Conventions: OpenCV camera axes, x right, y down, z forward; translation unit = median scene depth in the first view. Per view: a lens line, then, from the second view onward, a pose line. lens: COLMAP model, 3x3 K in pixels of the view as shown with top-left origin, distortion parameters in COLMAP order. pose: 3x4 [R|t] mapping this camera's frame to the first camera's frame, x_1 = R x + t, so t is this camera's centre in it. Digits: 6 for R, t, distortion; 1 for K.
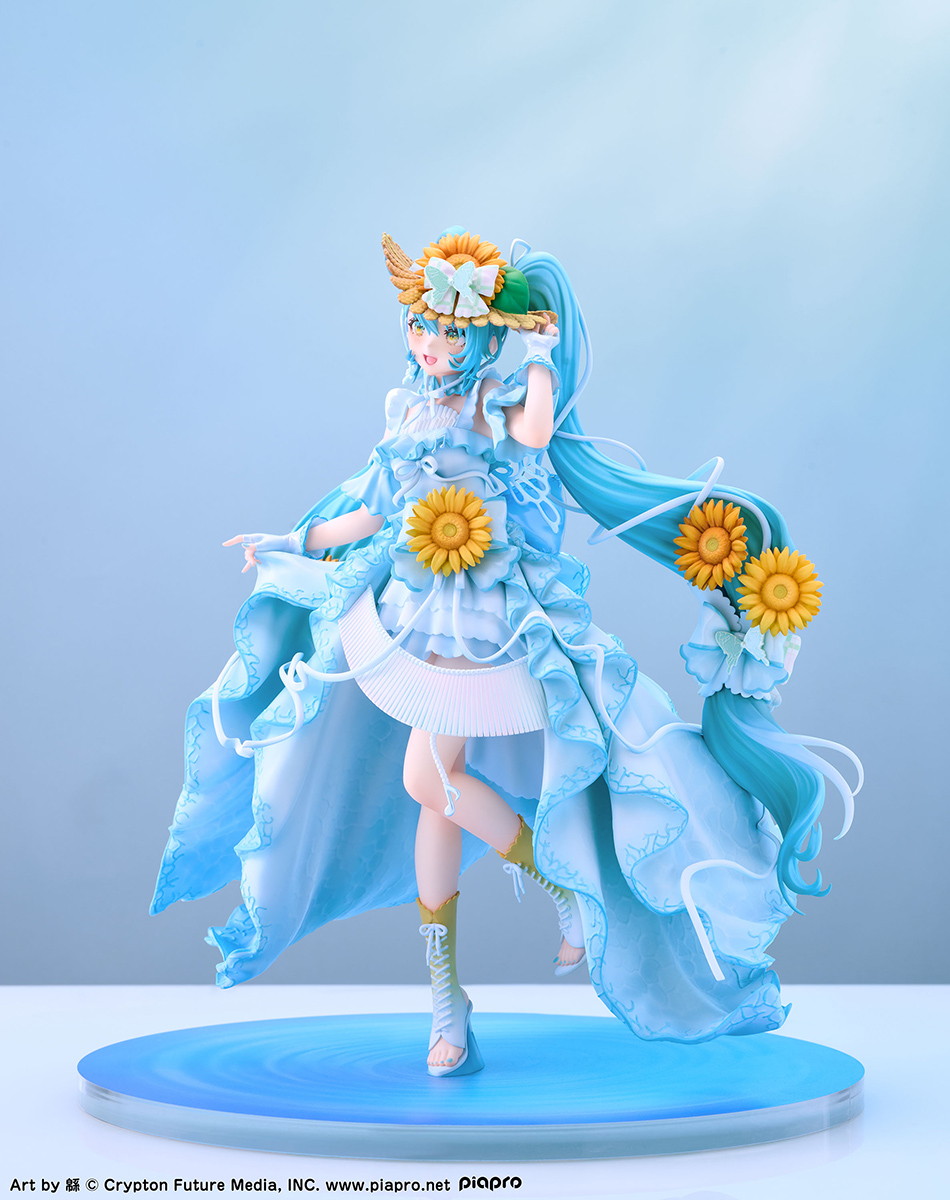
lens RADIAL K [[4423.2, 0, 475.0], [0, 4423.2, 600.0], [0, 0, 1]] dist [-0.032320, 0.397743]
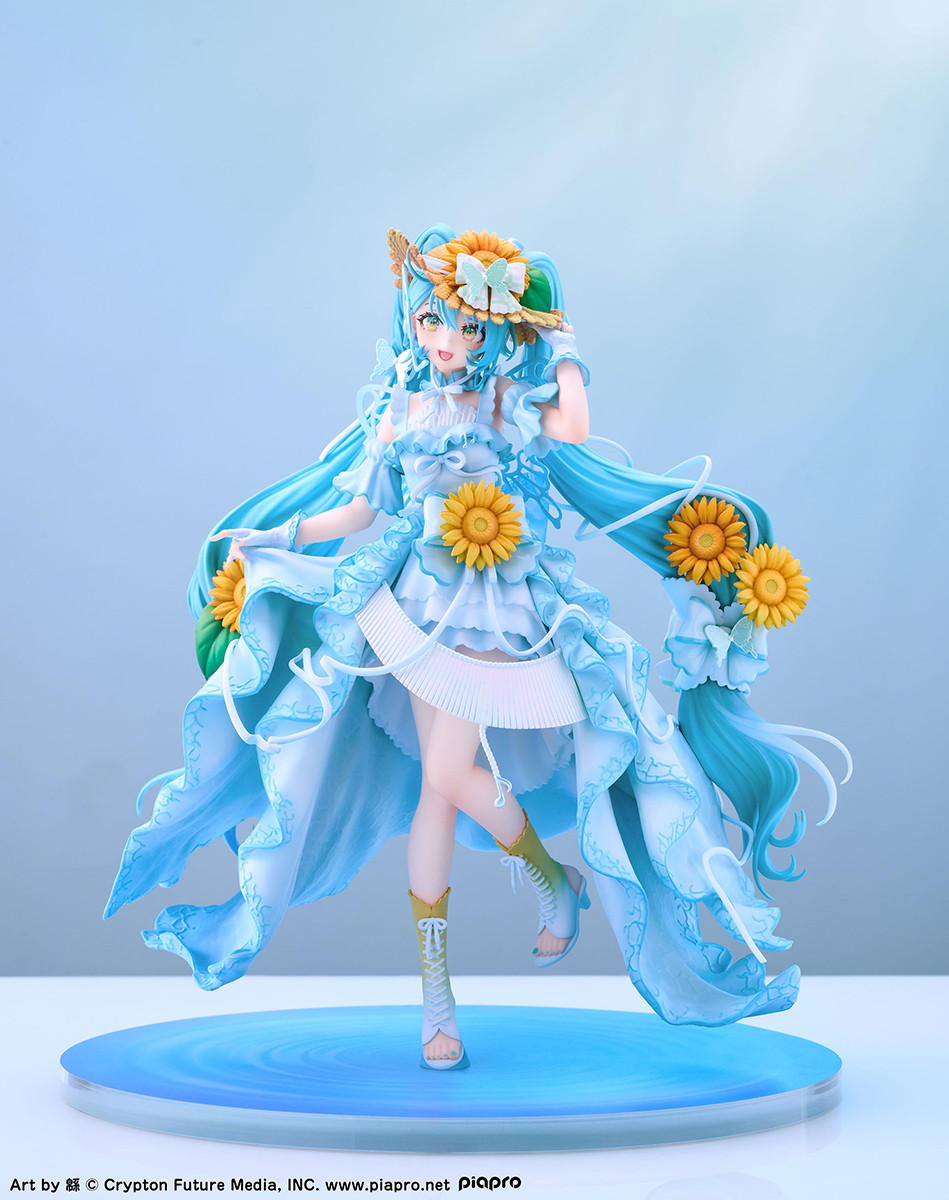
lens RADIAL K [[4423.2, 0, 474.5], [0, 4423.2, 600.0], [0, 0, 1]] dist [-0.032320, 0.397743]
pose [[0.933945, 0.000480, 0.357415, -0.364521], [0.003410, 0.999942, -0.010255, 0.011621], [-0.357400, 0.010797, 0.933889, 0.060116]]
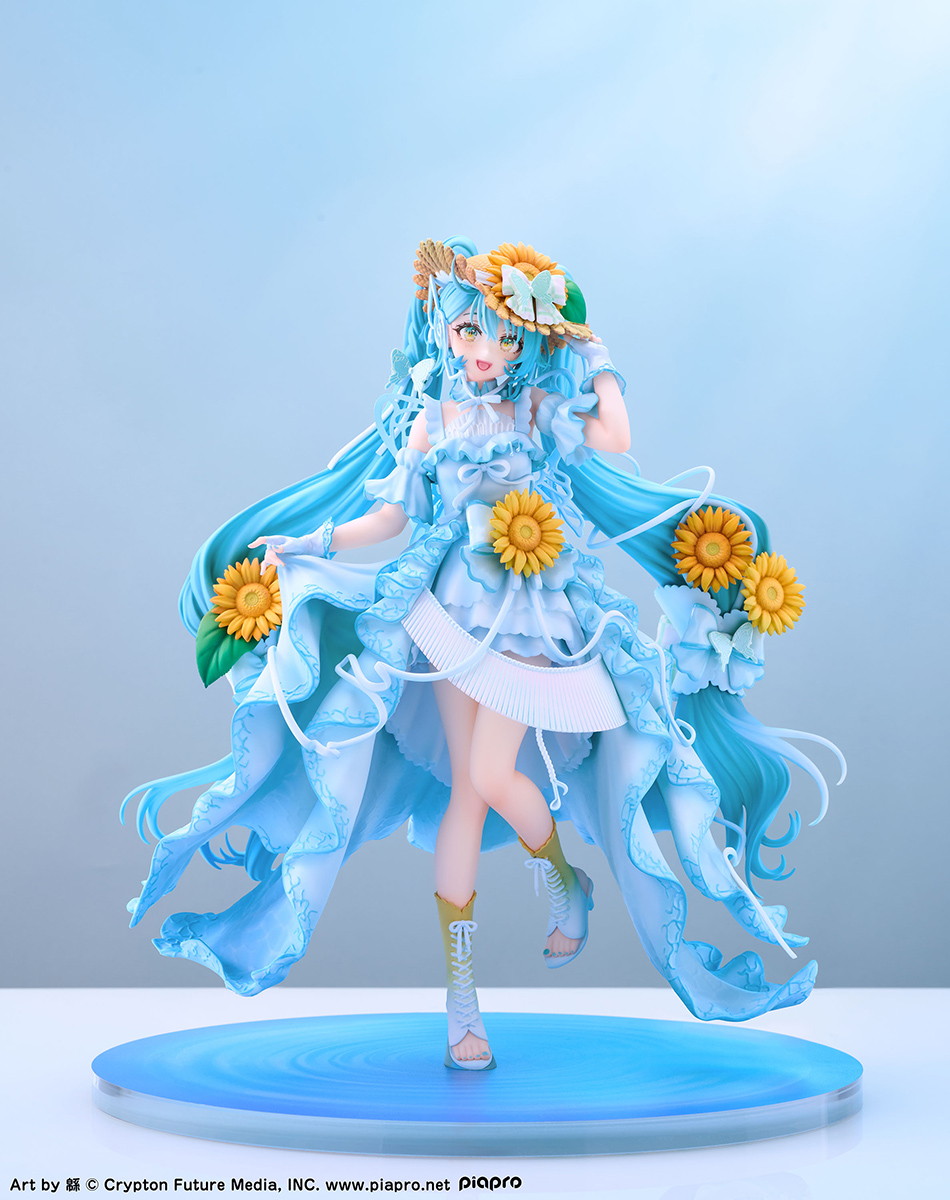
lens RADIAL K [[4423.2, 0, 475.0], [0, 4423.2, 600.0], [0, 0, 1]] dist [-0.032320, 0.397743]
pose [[0.835824, 0.002783, 0.548991, -0.573556], [0.007028, 0.999851, -0.015768, 0.015877], [-0.548953, 0.017037, 0.835679, 0.150734]]
